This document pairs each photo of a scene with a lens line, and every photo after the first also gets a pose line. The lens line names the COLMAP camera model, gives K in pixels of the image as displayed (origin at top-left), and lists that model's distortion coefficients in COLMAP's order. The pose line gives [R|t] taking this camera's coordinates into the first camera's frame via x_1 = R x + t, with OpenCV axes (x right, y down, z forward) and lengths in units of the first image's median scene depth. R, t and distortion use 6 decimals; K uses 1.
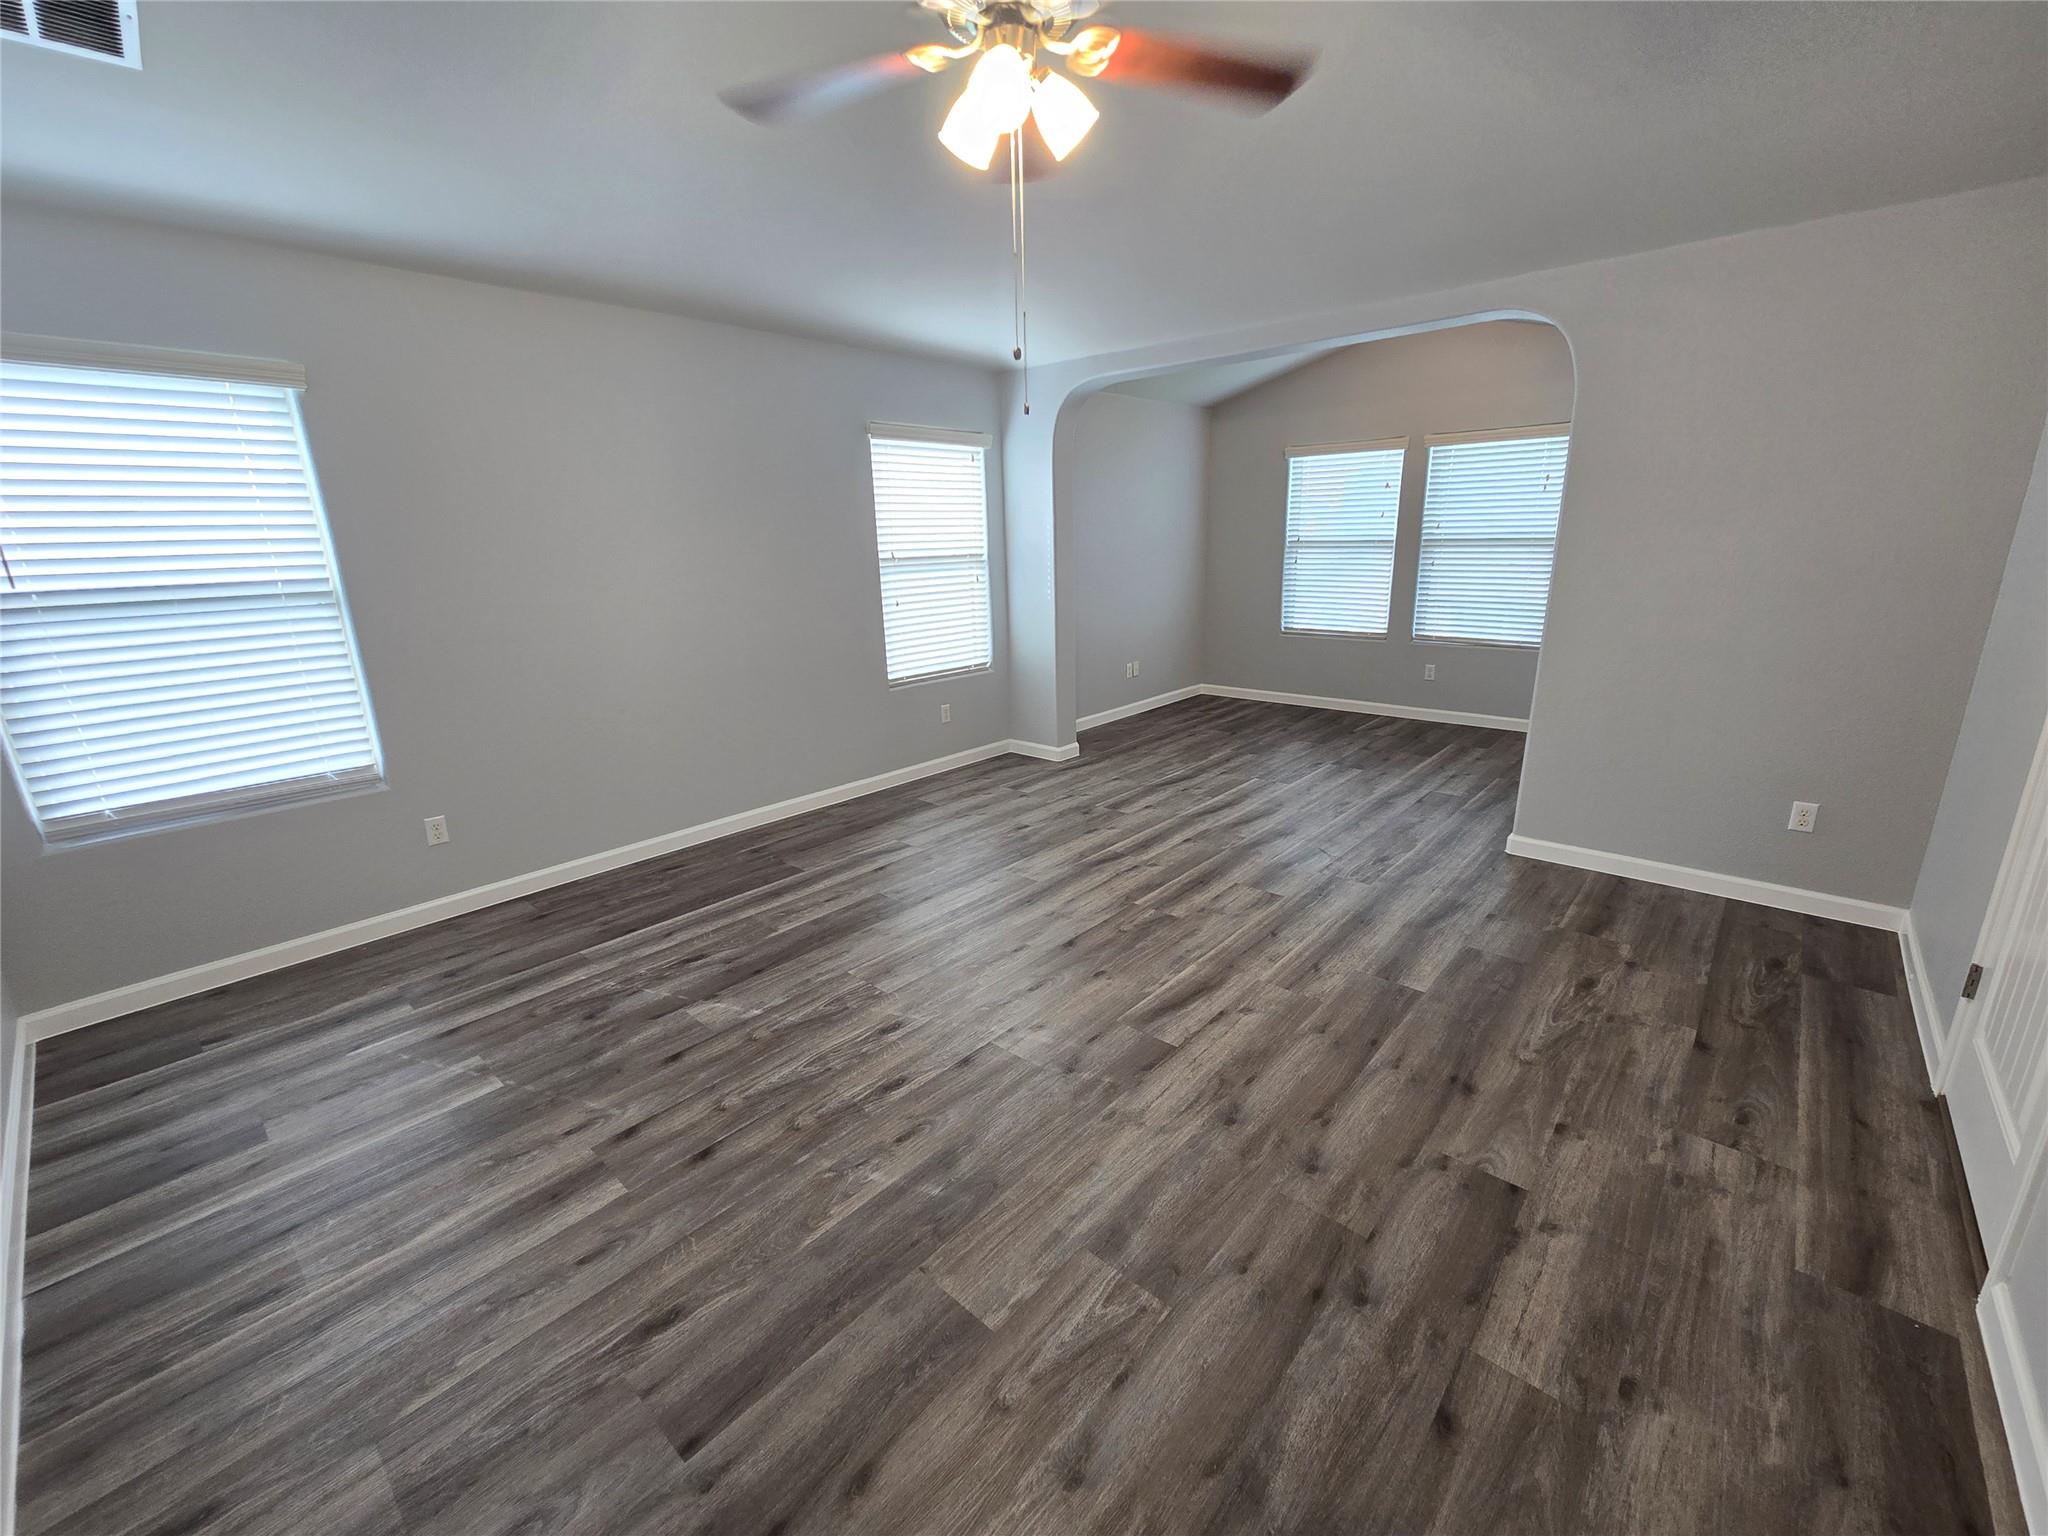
lens RADIAL K [[839.1, 0, 1027.0], [0, 839.1, 769.0], [0, 0, 1]] dist [-0.003063, 0.003213]
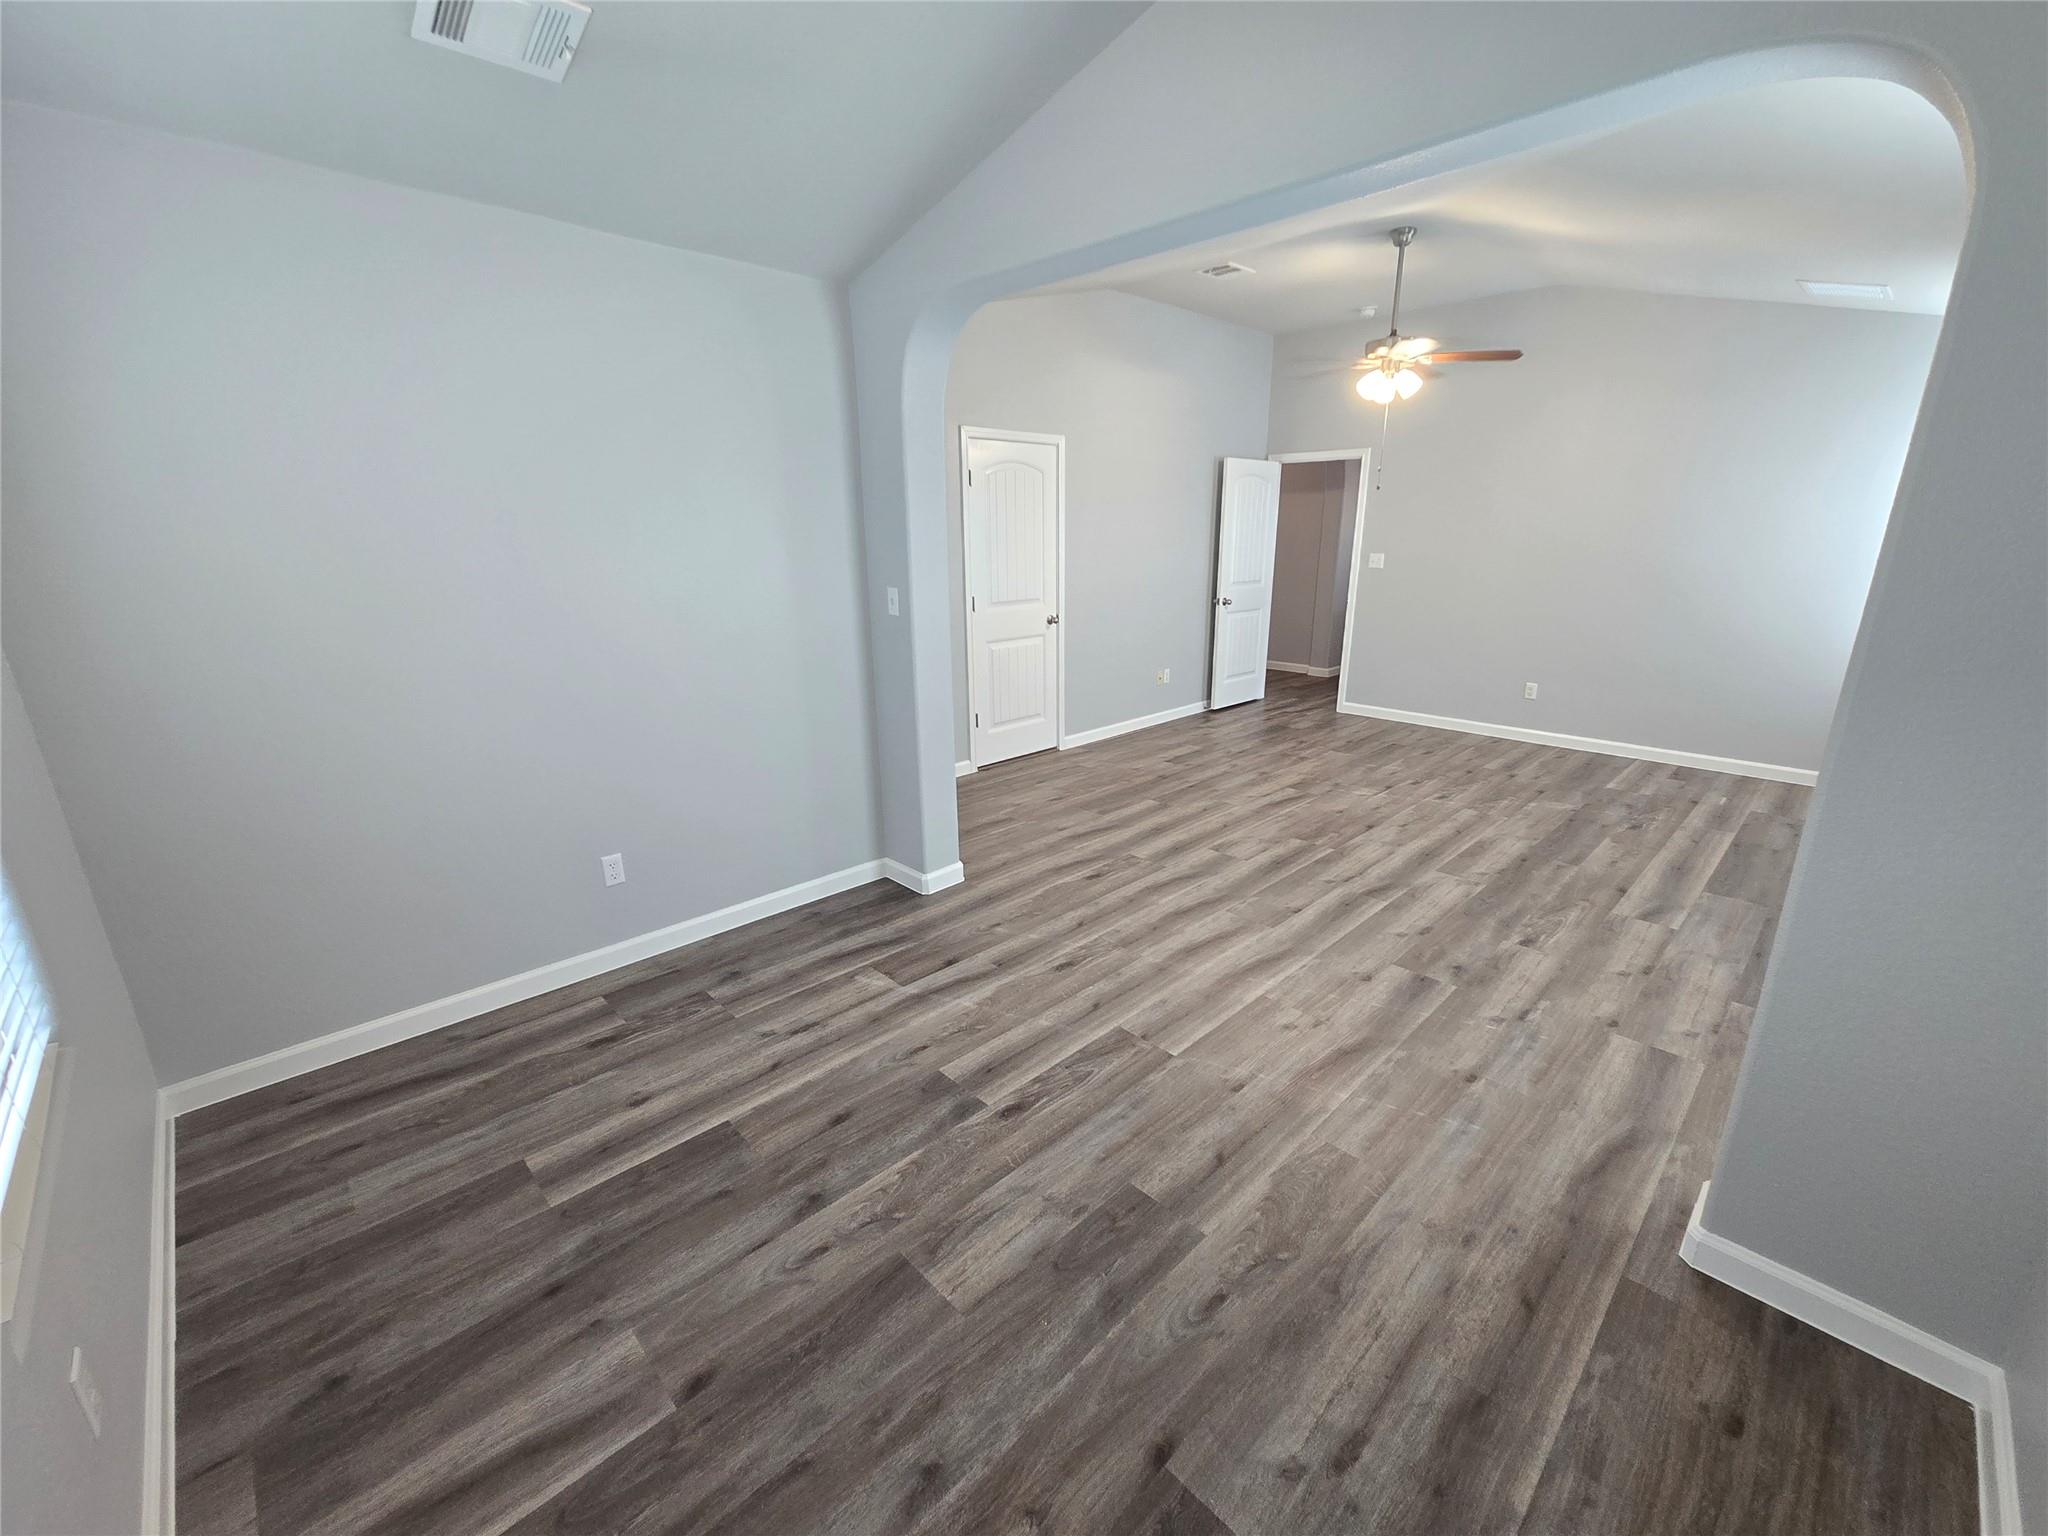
lens RADIAL K [[839.1, 0, 1027.0], [0, 839.1, 769.0], [0, 0, 1]] dist [-0.003063, 0.003213]
pose [[-0.997247, 0.008005, 0.073721, 0.483783], [0.045638, 0.849824, 0.525088, -0.597944], [-0.058447, 0.527006, -0.847849, 2.008844]]
